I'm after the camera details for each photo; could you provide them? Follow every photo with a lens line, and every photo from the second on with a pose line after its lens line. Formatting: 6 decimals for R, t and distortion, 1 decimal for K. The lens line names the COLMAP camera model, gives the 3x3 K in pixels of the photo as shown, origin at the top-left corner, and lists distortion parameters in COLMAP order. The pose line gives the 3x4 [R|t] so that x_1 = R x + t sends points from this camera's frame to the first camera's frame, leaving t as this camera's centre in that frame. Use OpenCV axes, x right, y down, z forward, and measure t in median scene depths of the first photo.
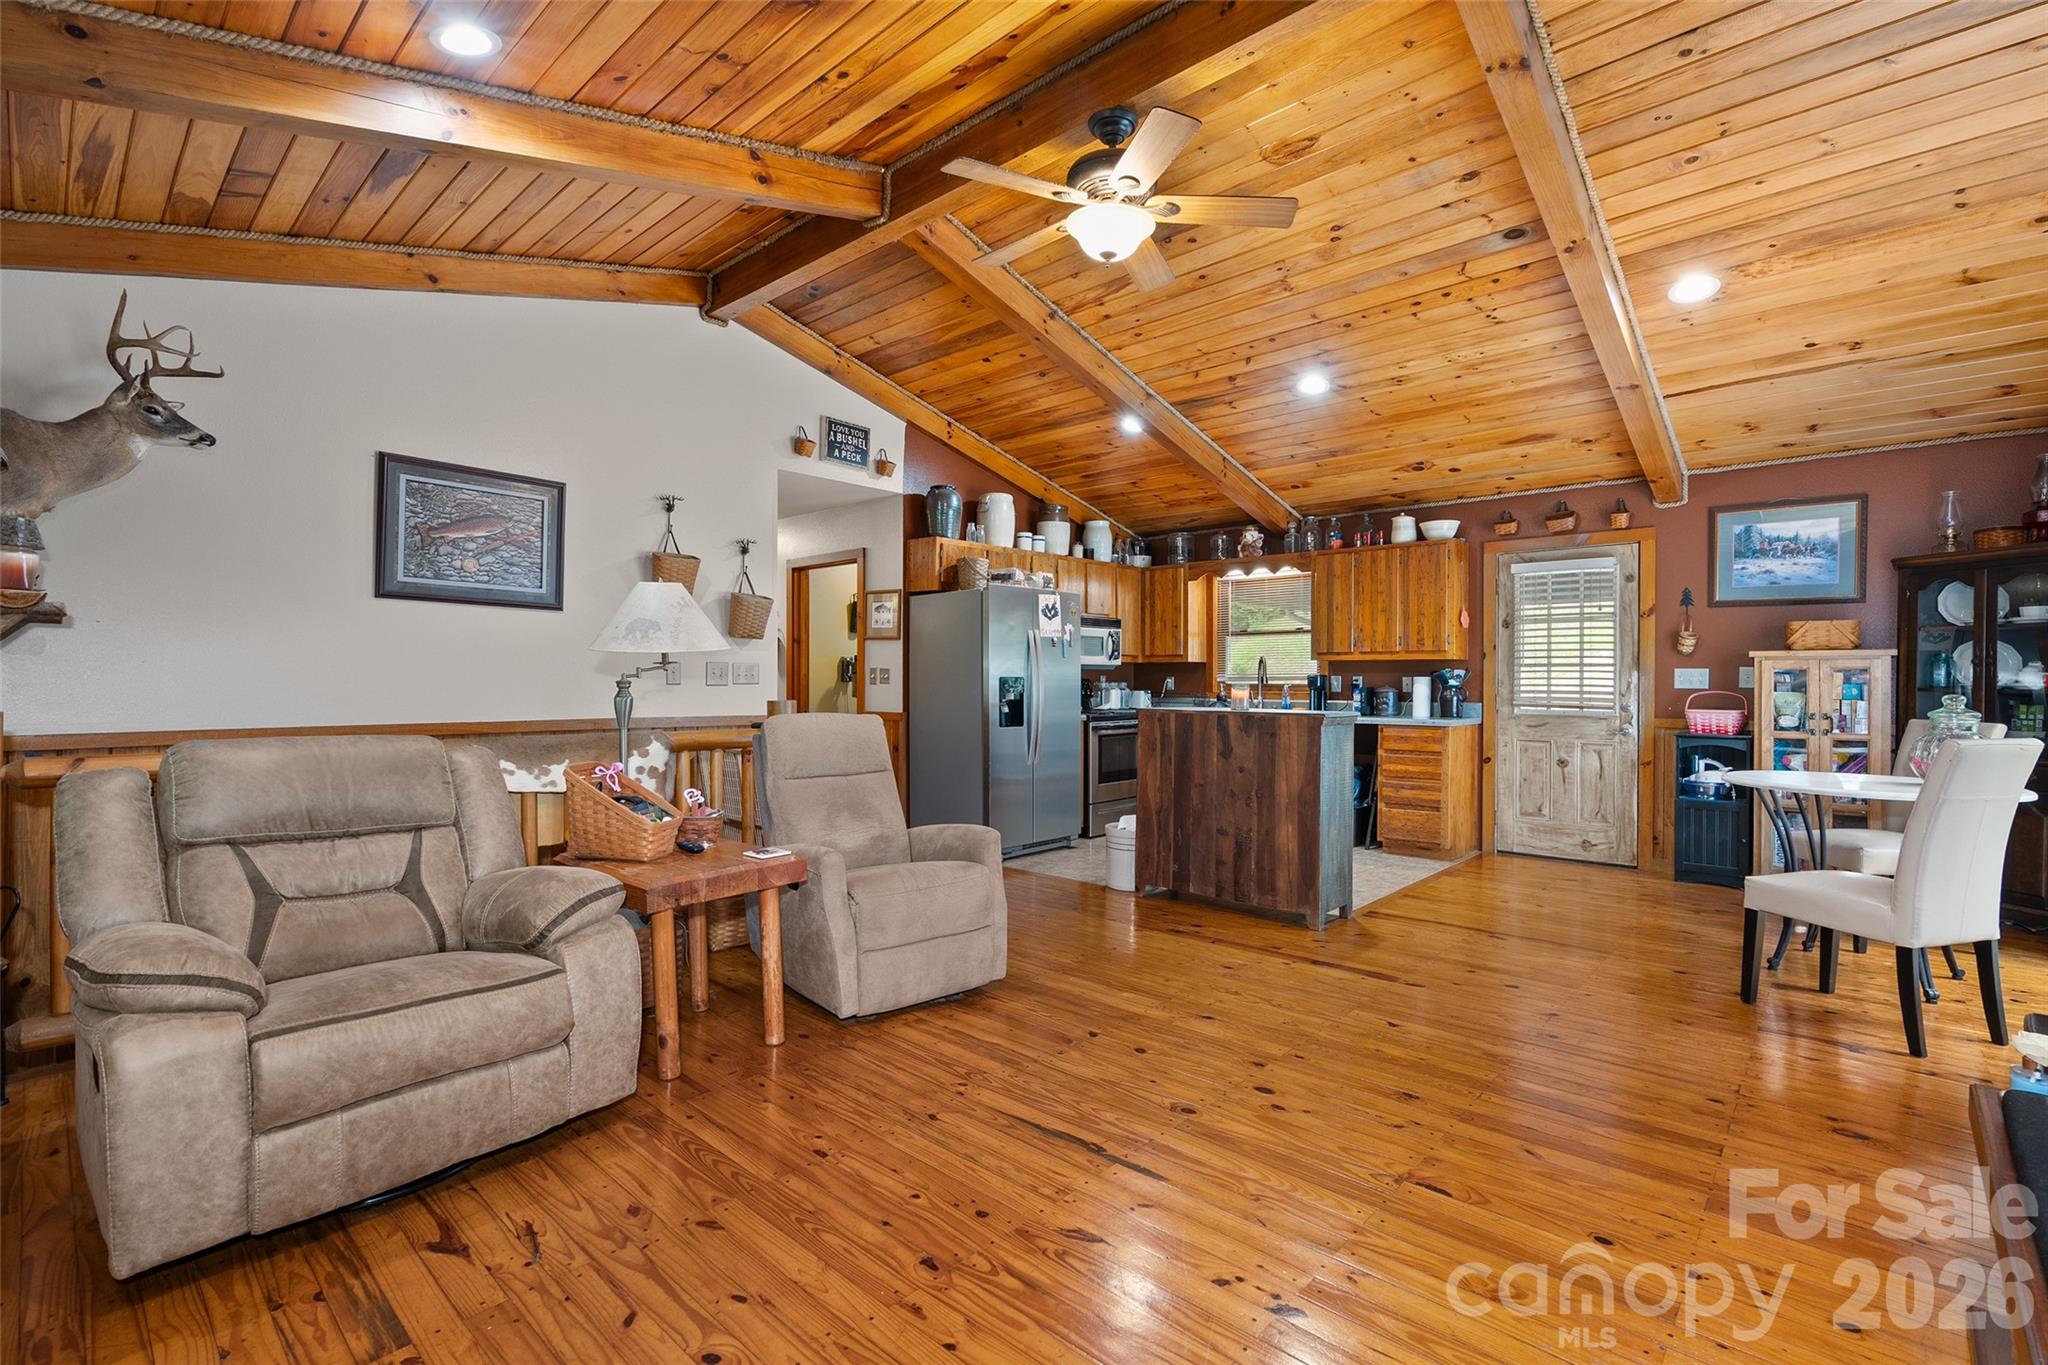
lens RADIAL K [[918.2, 0, 1021.9], [0, 918.2, 680.8], [0, 0, 1]] dist [0.000193, 0.001112]
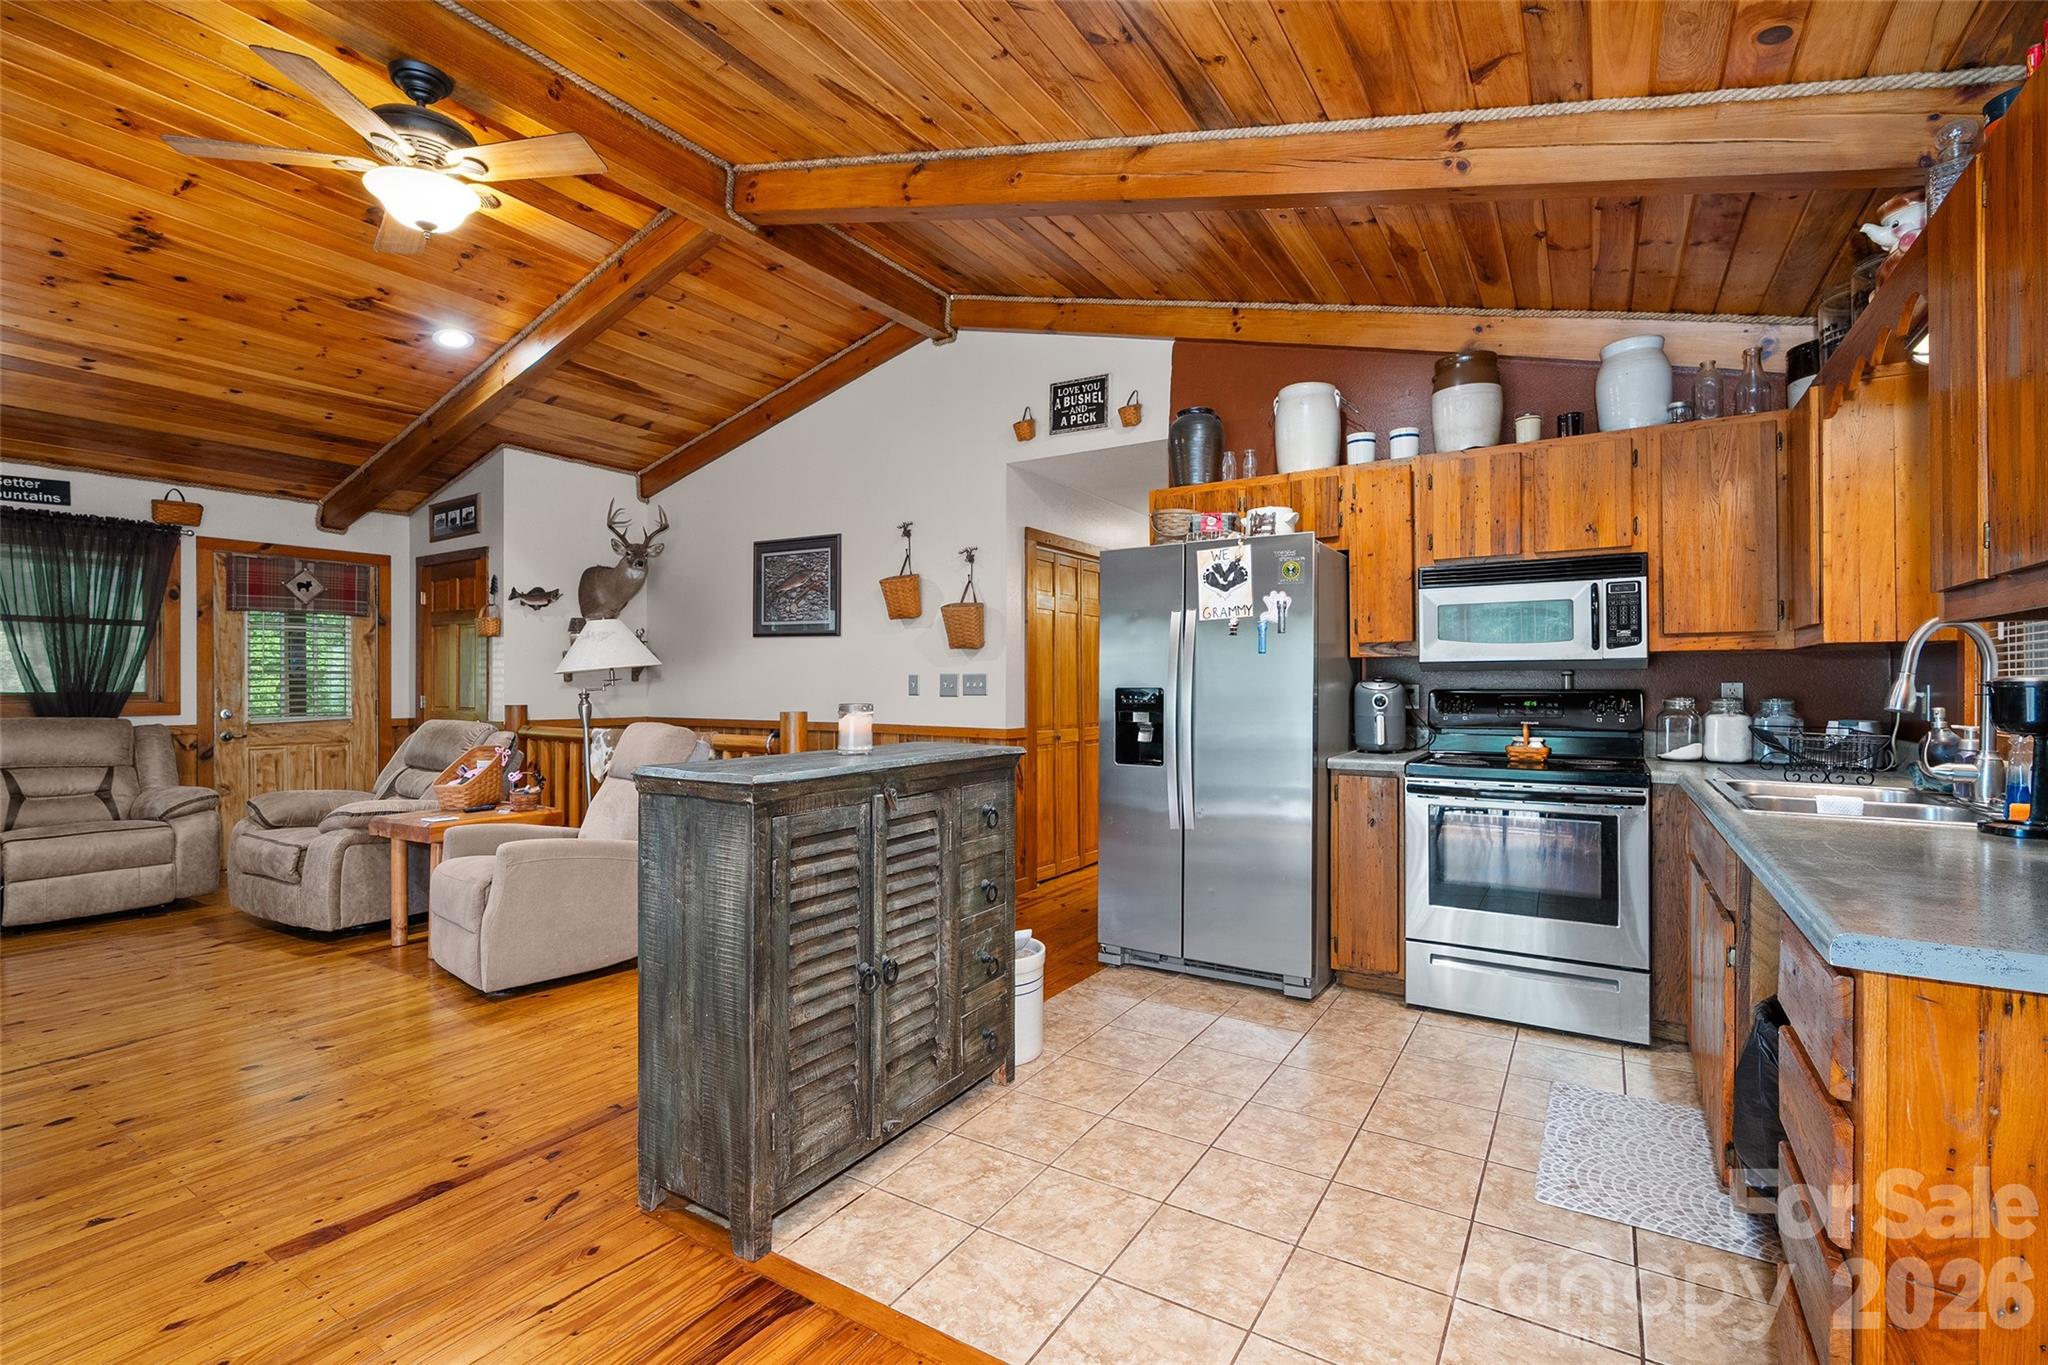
lens RADIAL K [[915.8, 0, 1017.0], [0, 915.8, 681.6], [0, 0, 1]] dist [-0.002534, 0.000074]
pose [[0.170646, -0.004829, -0.985321, 0.632956], [0.001055, 0.999988, -0.004718, -0.005908], [0.985332, -0.000234, 0.170649, 0.834620]]
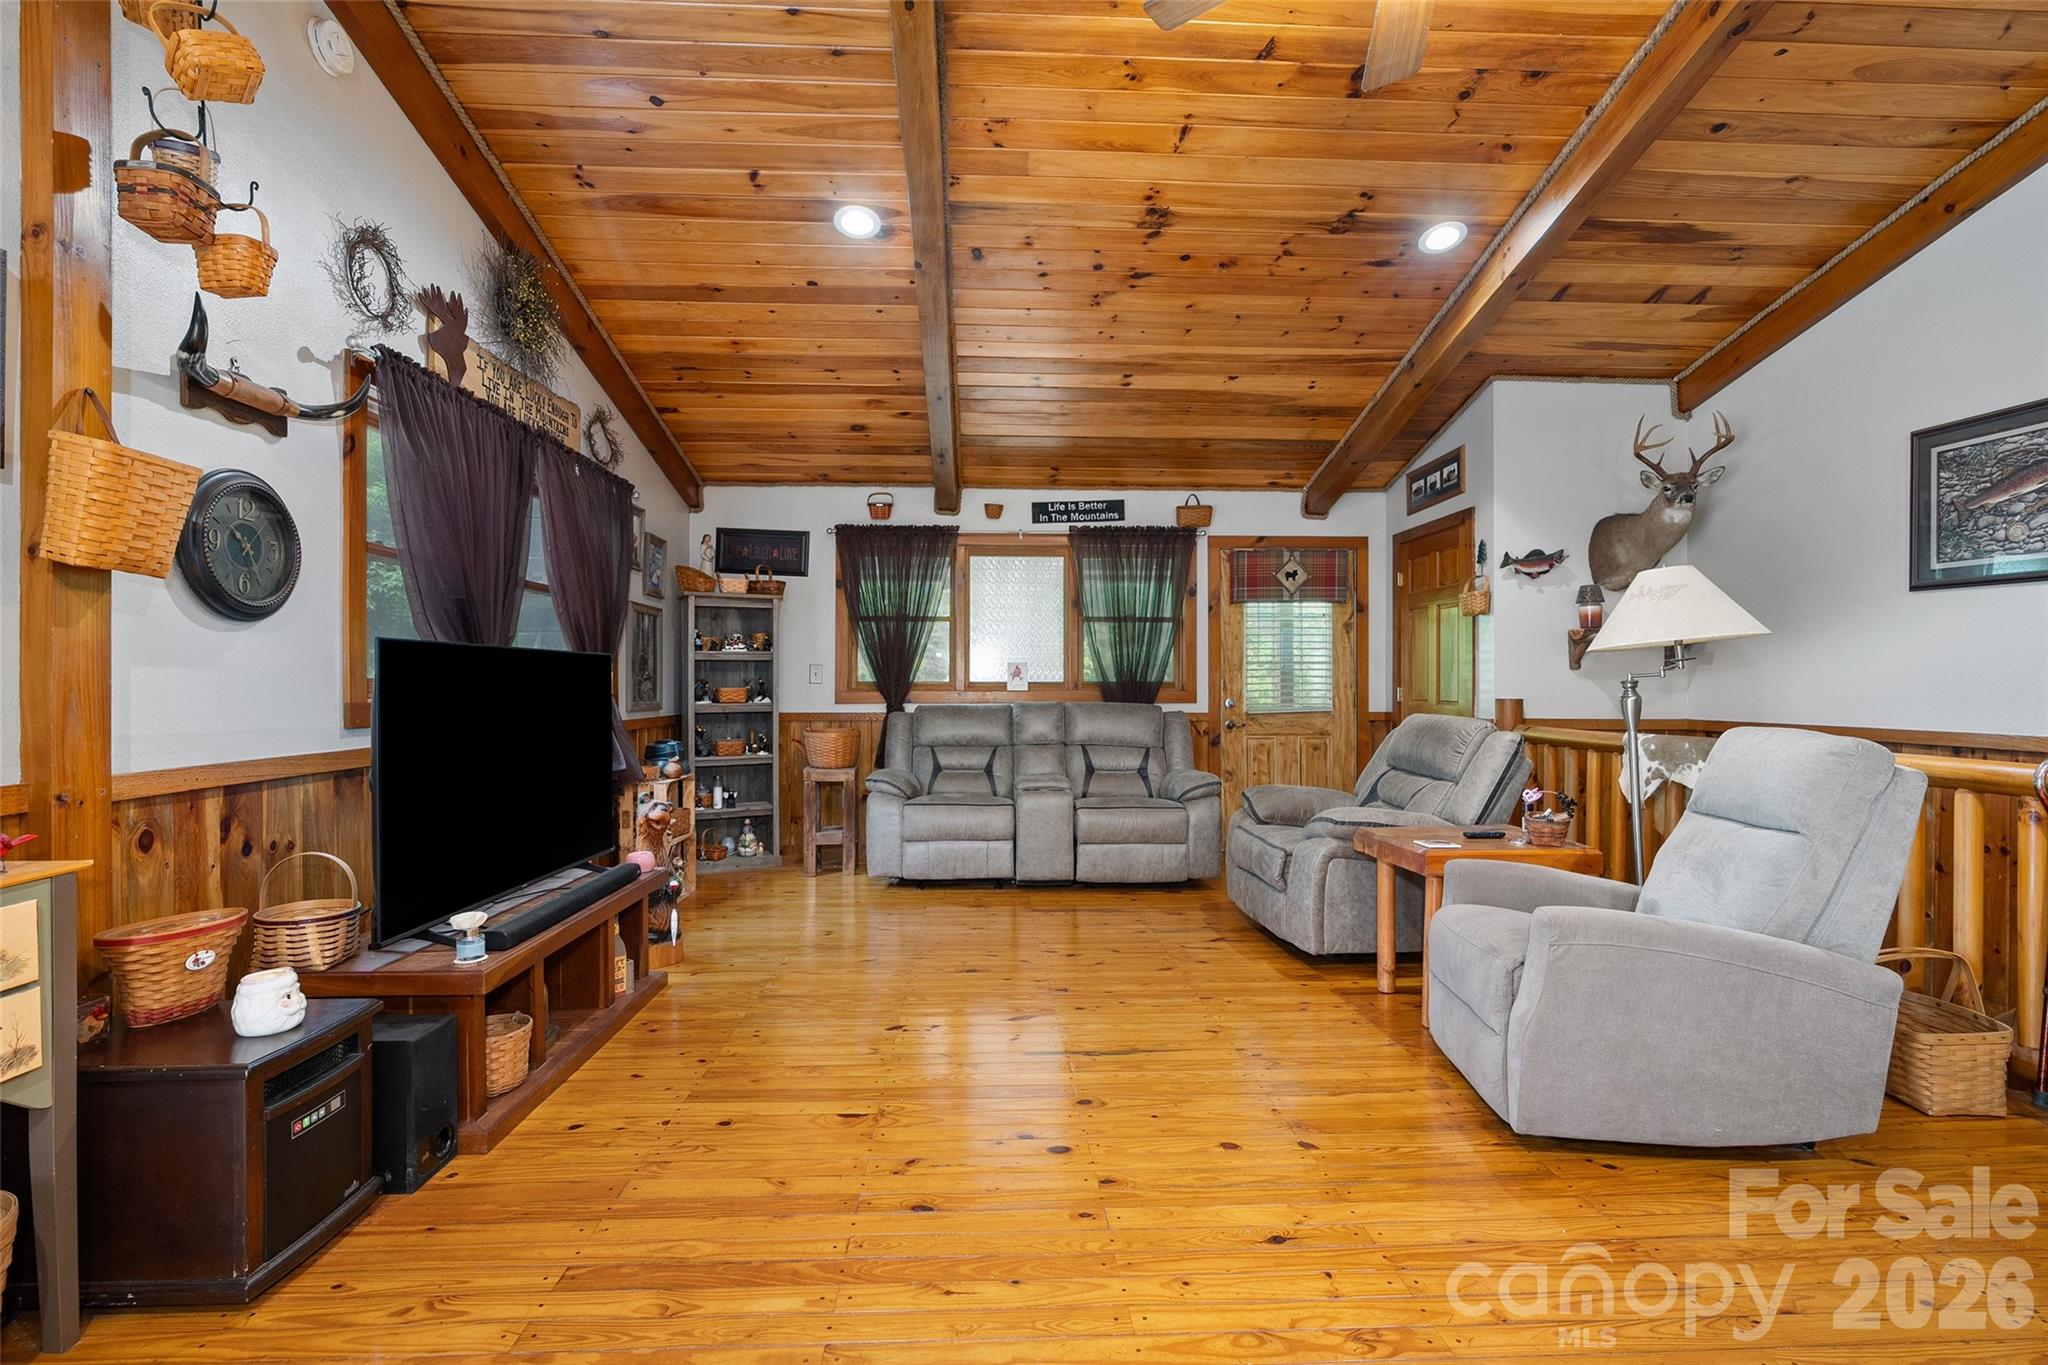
lens RADIAL K [[918.2, 0, 1021.9], [0, 918.2, 680.8], [0, 0, 1]] dist [0.000193, 0.001112]
pose [[-0.702826, -0.005345, -0.711341, 0.412552], [-0.002705, 0.999985, -0.004842, 0.004084], [0.711356, -0.001479, -0.702830, 0.720977]]
